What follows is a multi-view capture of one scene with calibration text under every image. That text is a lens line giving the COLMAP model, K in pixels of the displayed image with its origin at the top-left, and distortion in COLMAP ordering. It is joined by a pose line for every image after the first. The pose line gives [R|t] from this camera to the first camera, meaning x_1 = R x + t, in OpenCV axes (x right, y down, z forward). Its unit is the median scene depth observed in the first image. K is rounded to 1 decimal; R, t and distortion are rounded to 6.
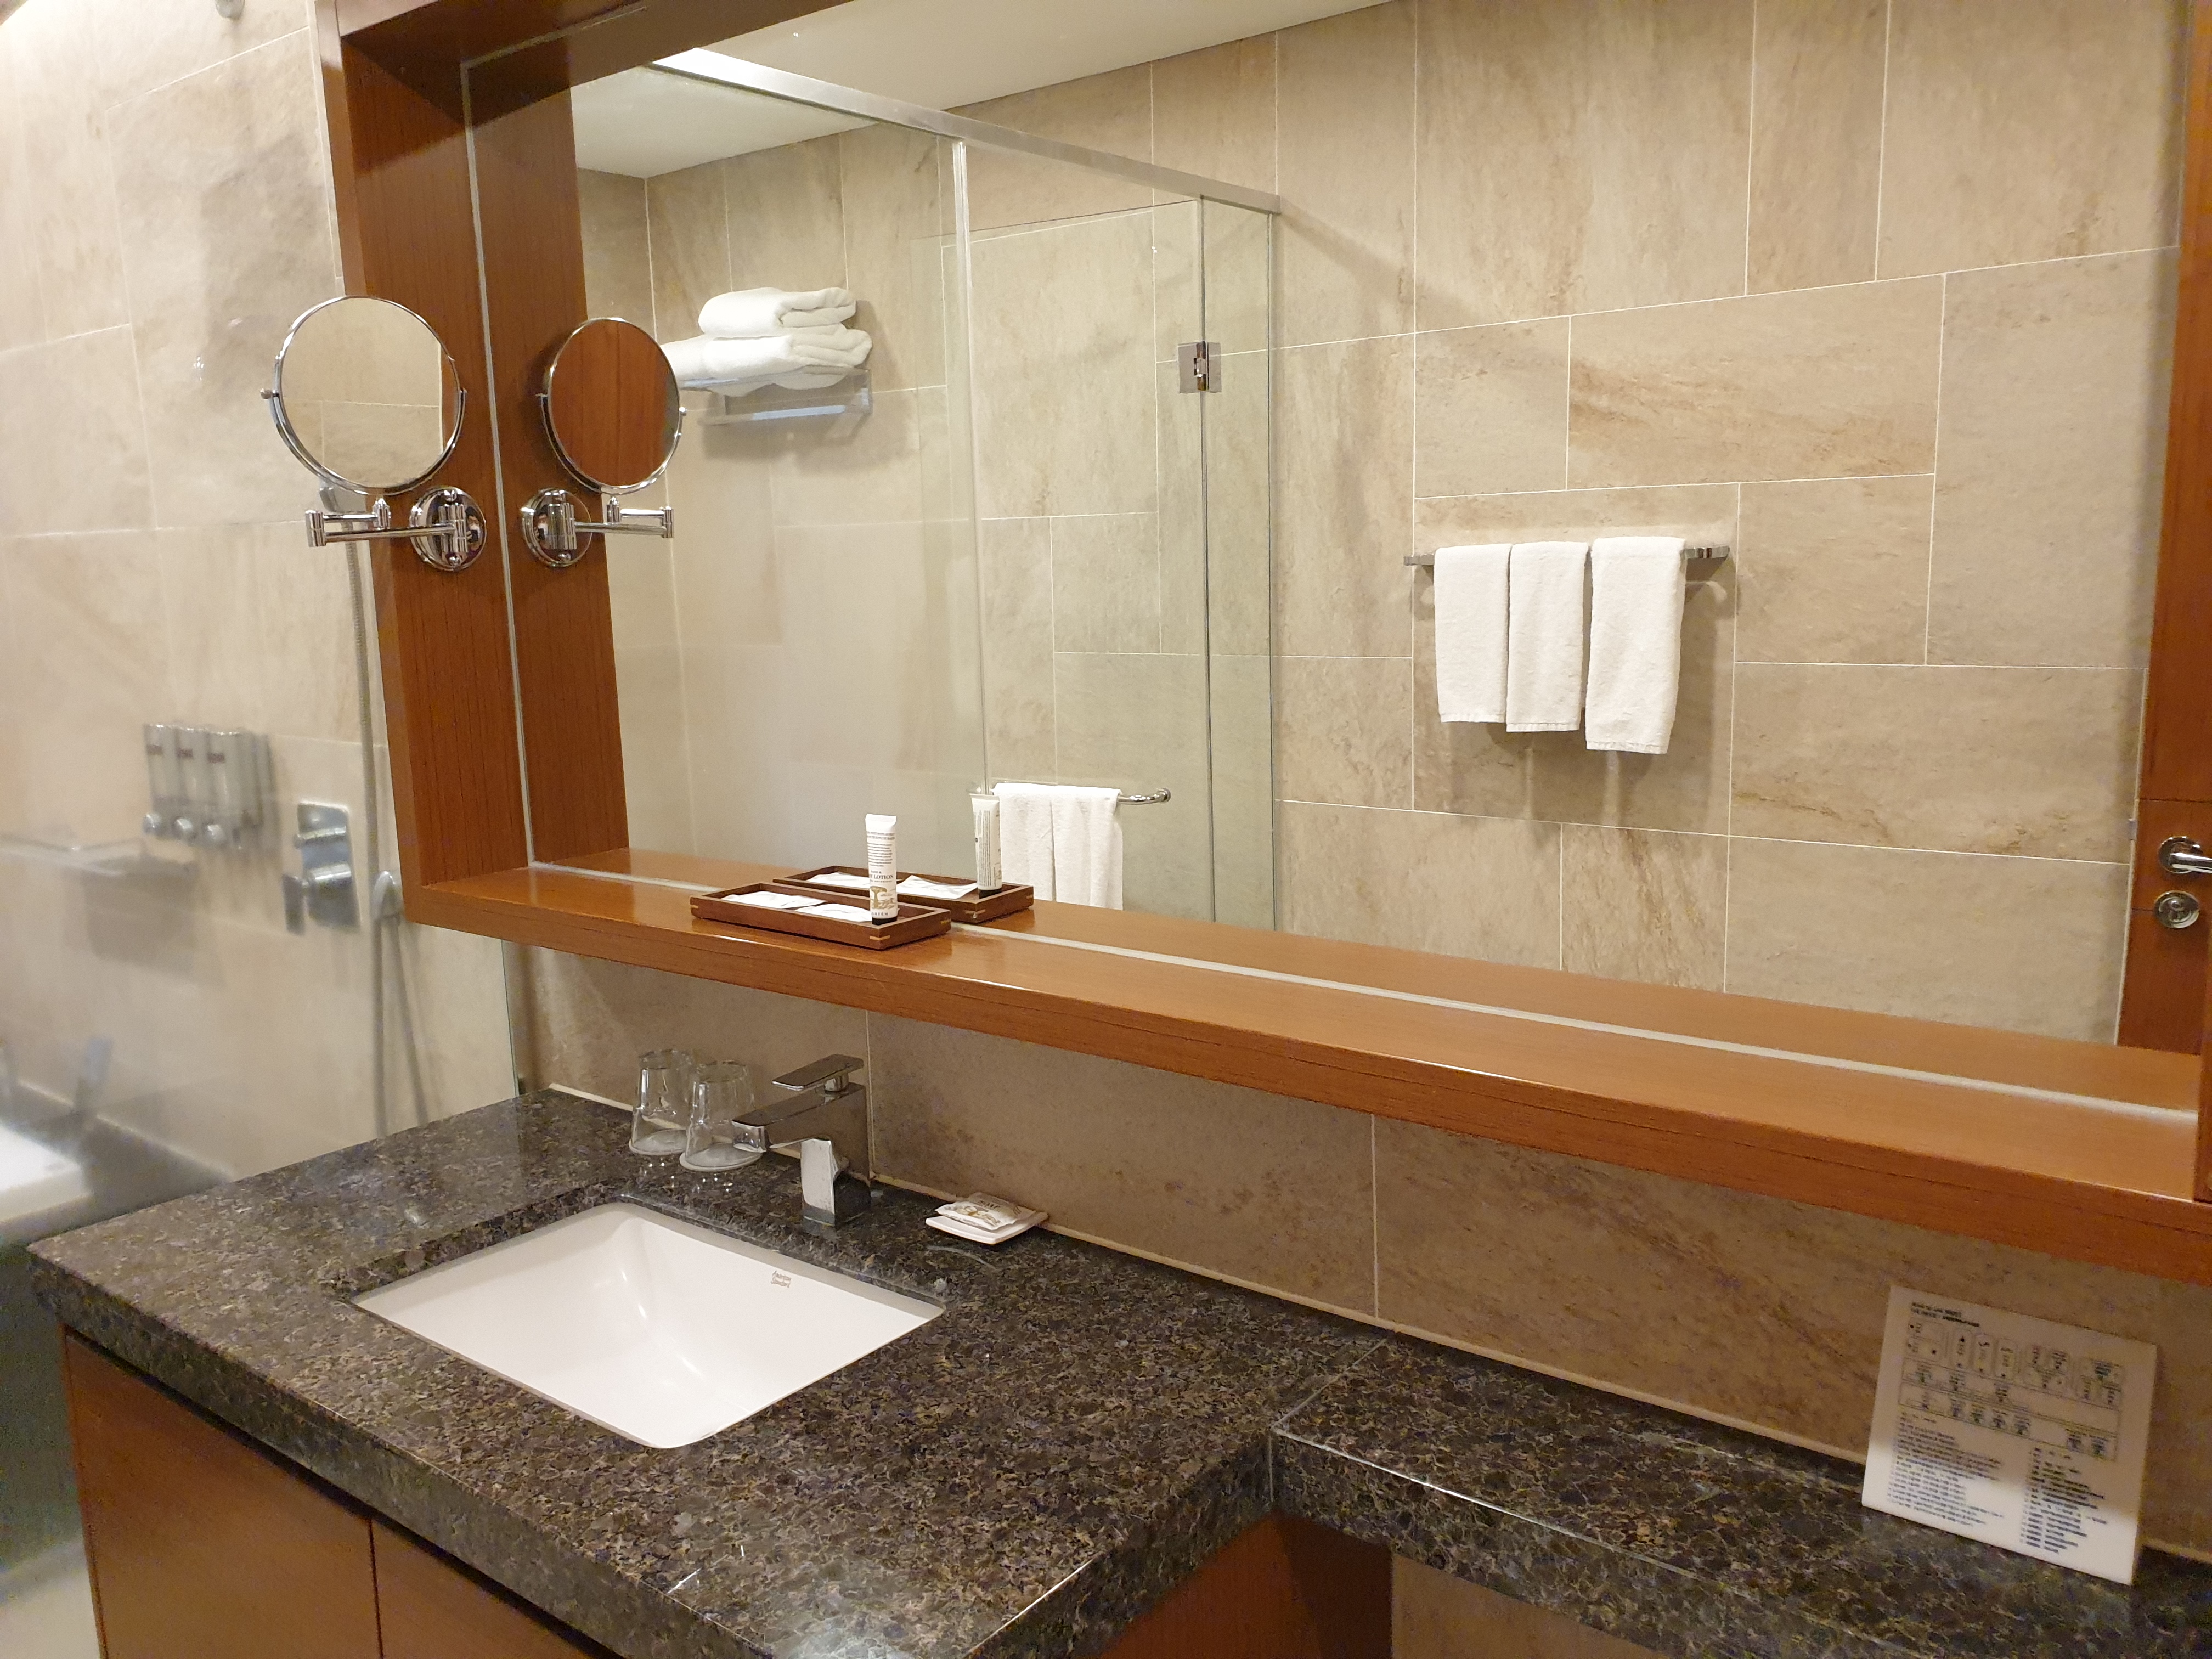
lens RADIAL K [[1741.4, 0, 1104.5], [0, 1741.4, 797.4], [0, 0, 1]] dist [-0.005331, 0.032866]
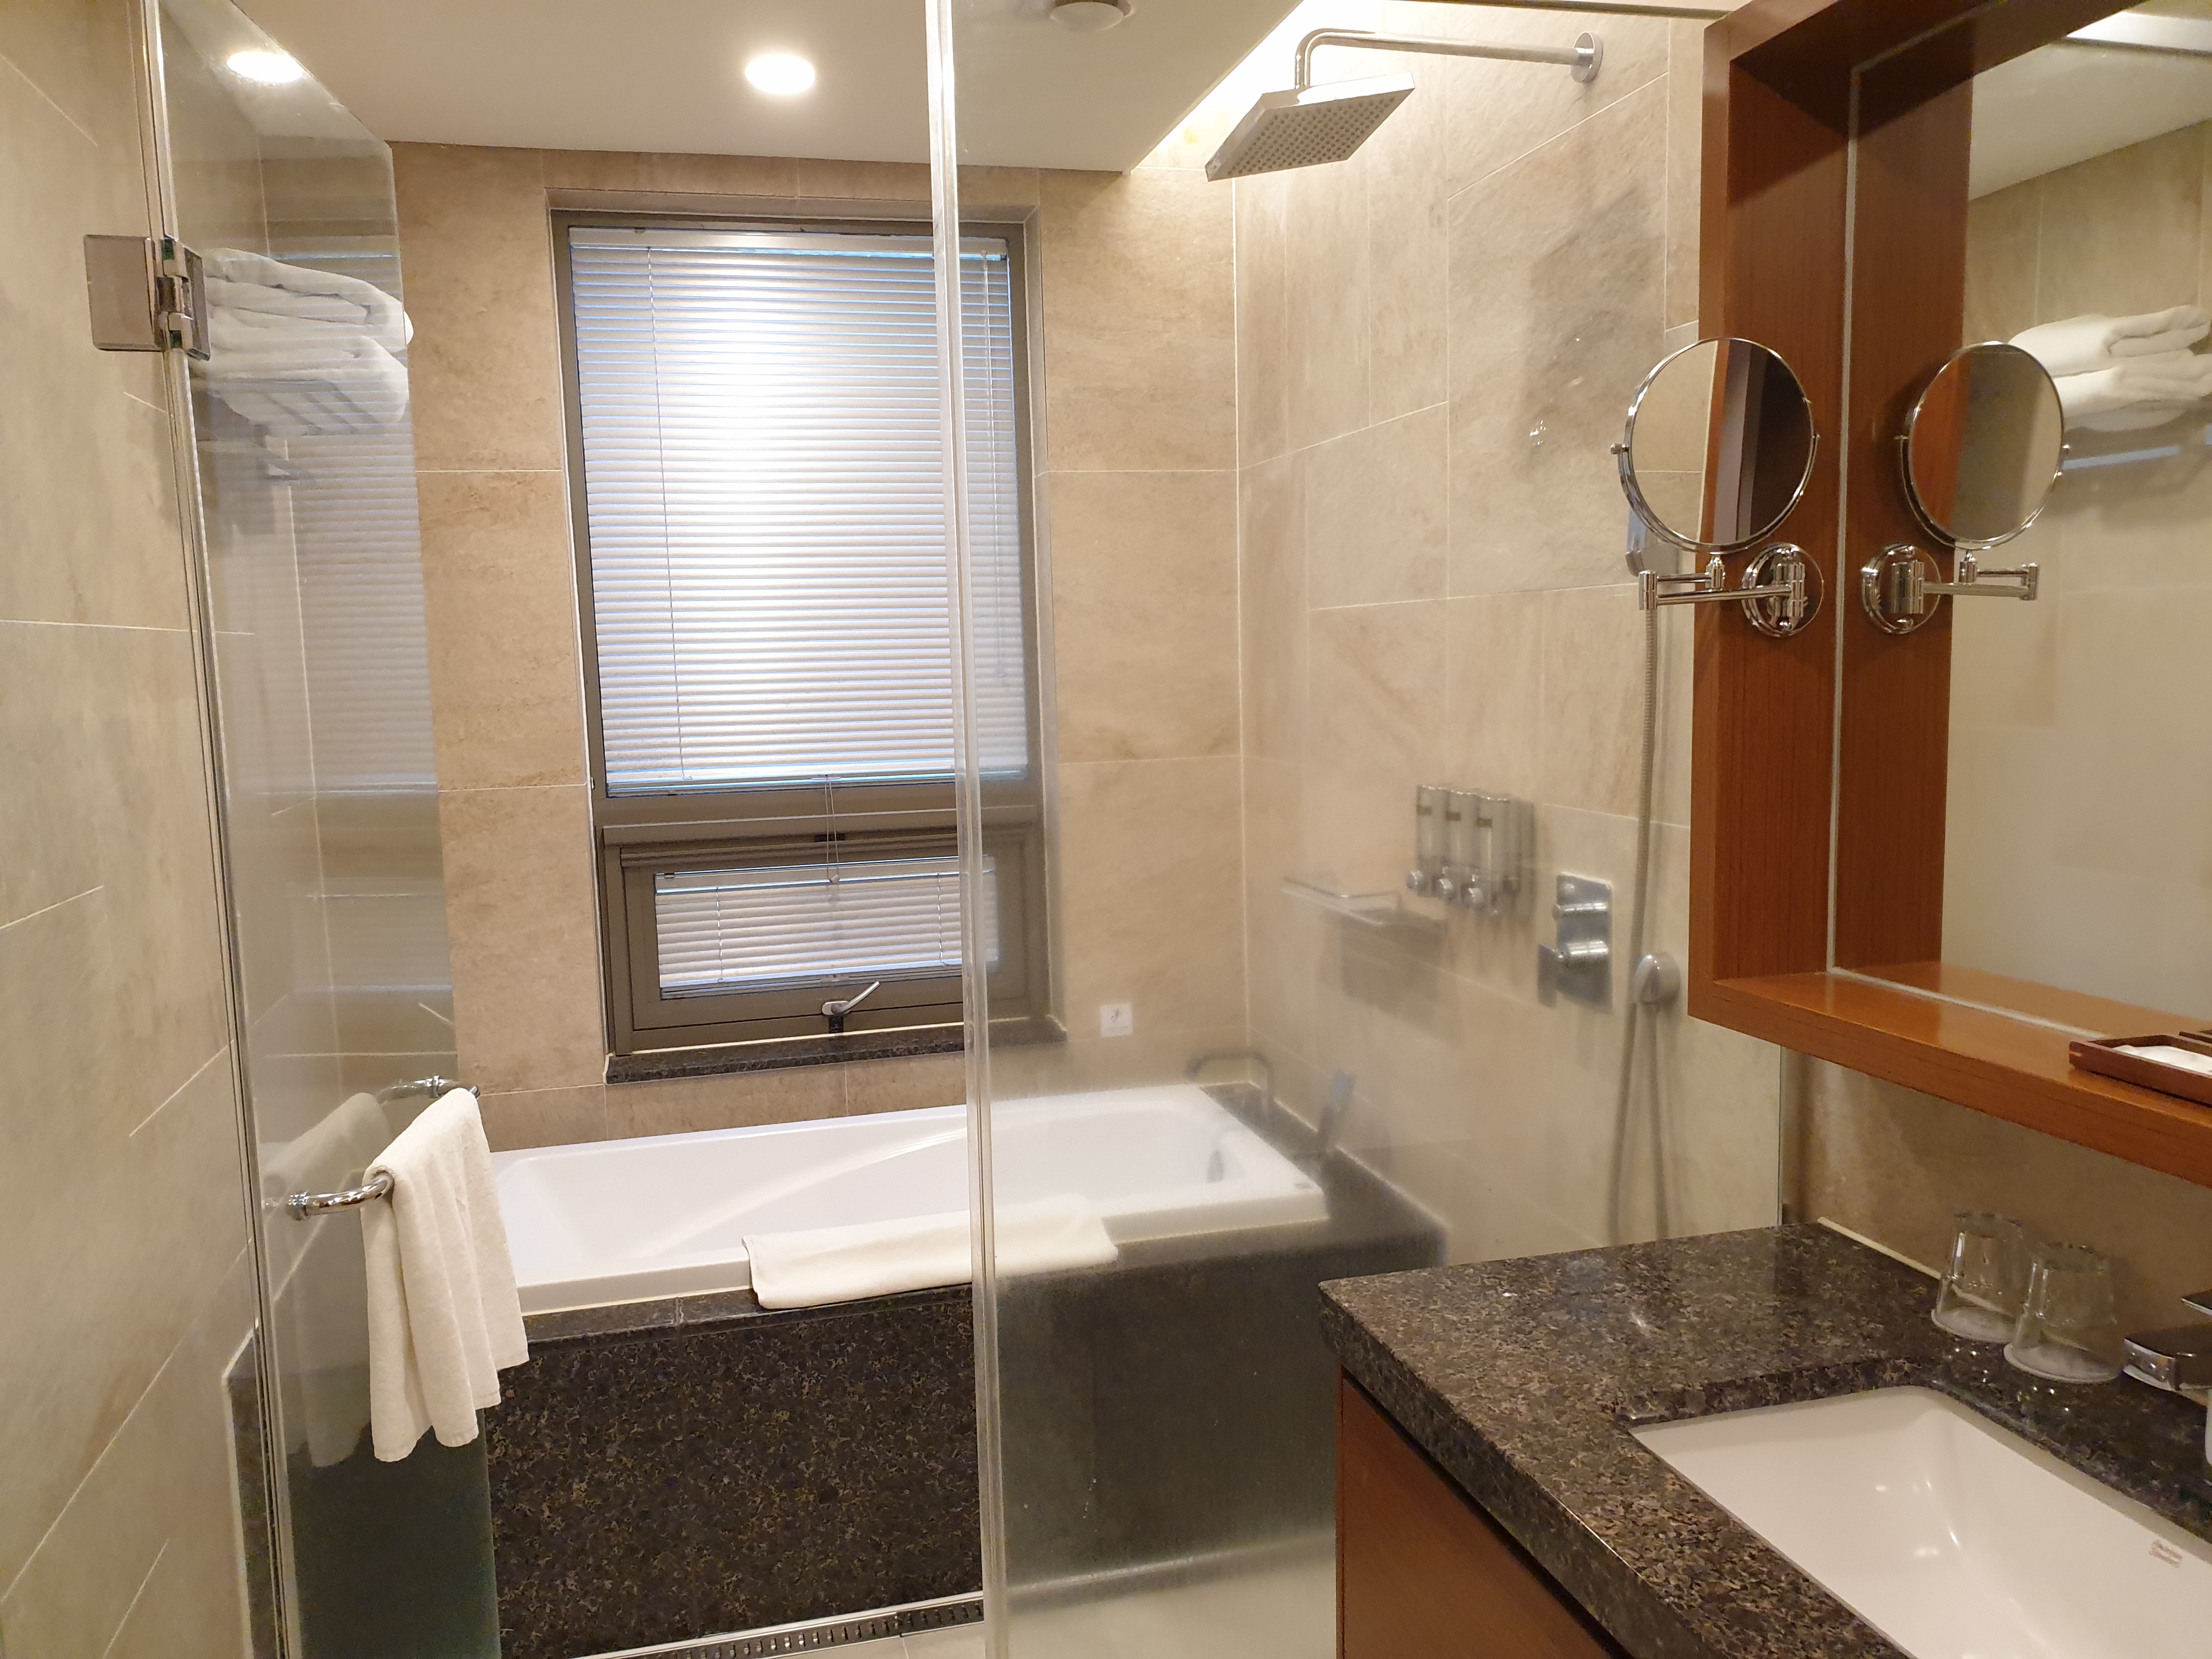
lens RADIAL K [[1727.1, 0, 1106.0], [0, 1727.1, 829.5], [0, 0, 1]] dist [0.004317, 0.006251]
pose [[0.803443, 0.073267, -0.590857, -0.111502], [-0.086993, 0.996195, 0.005238, -0.004959], [0.588993, 0.047192, 0.806759, 0.073326]]
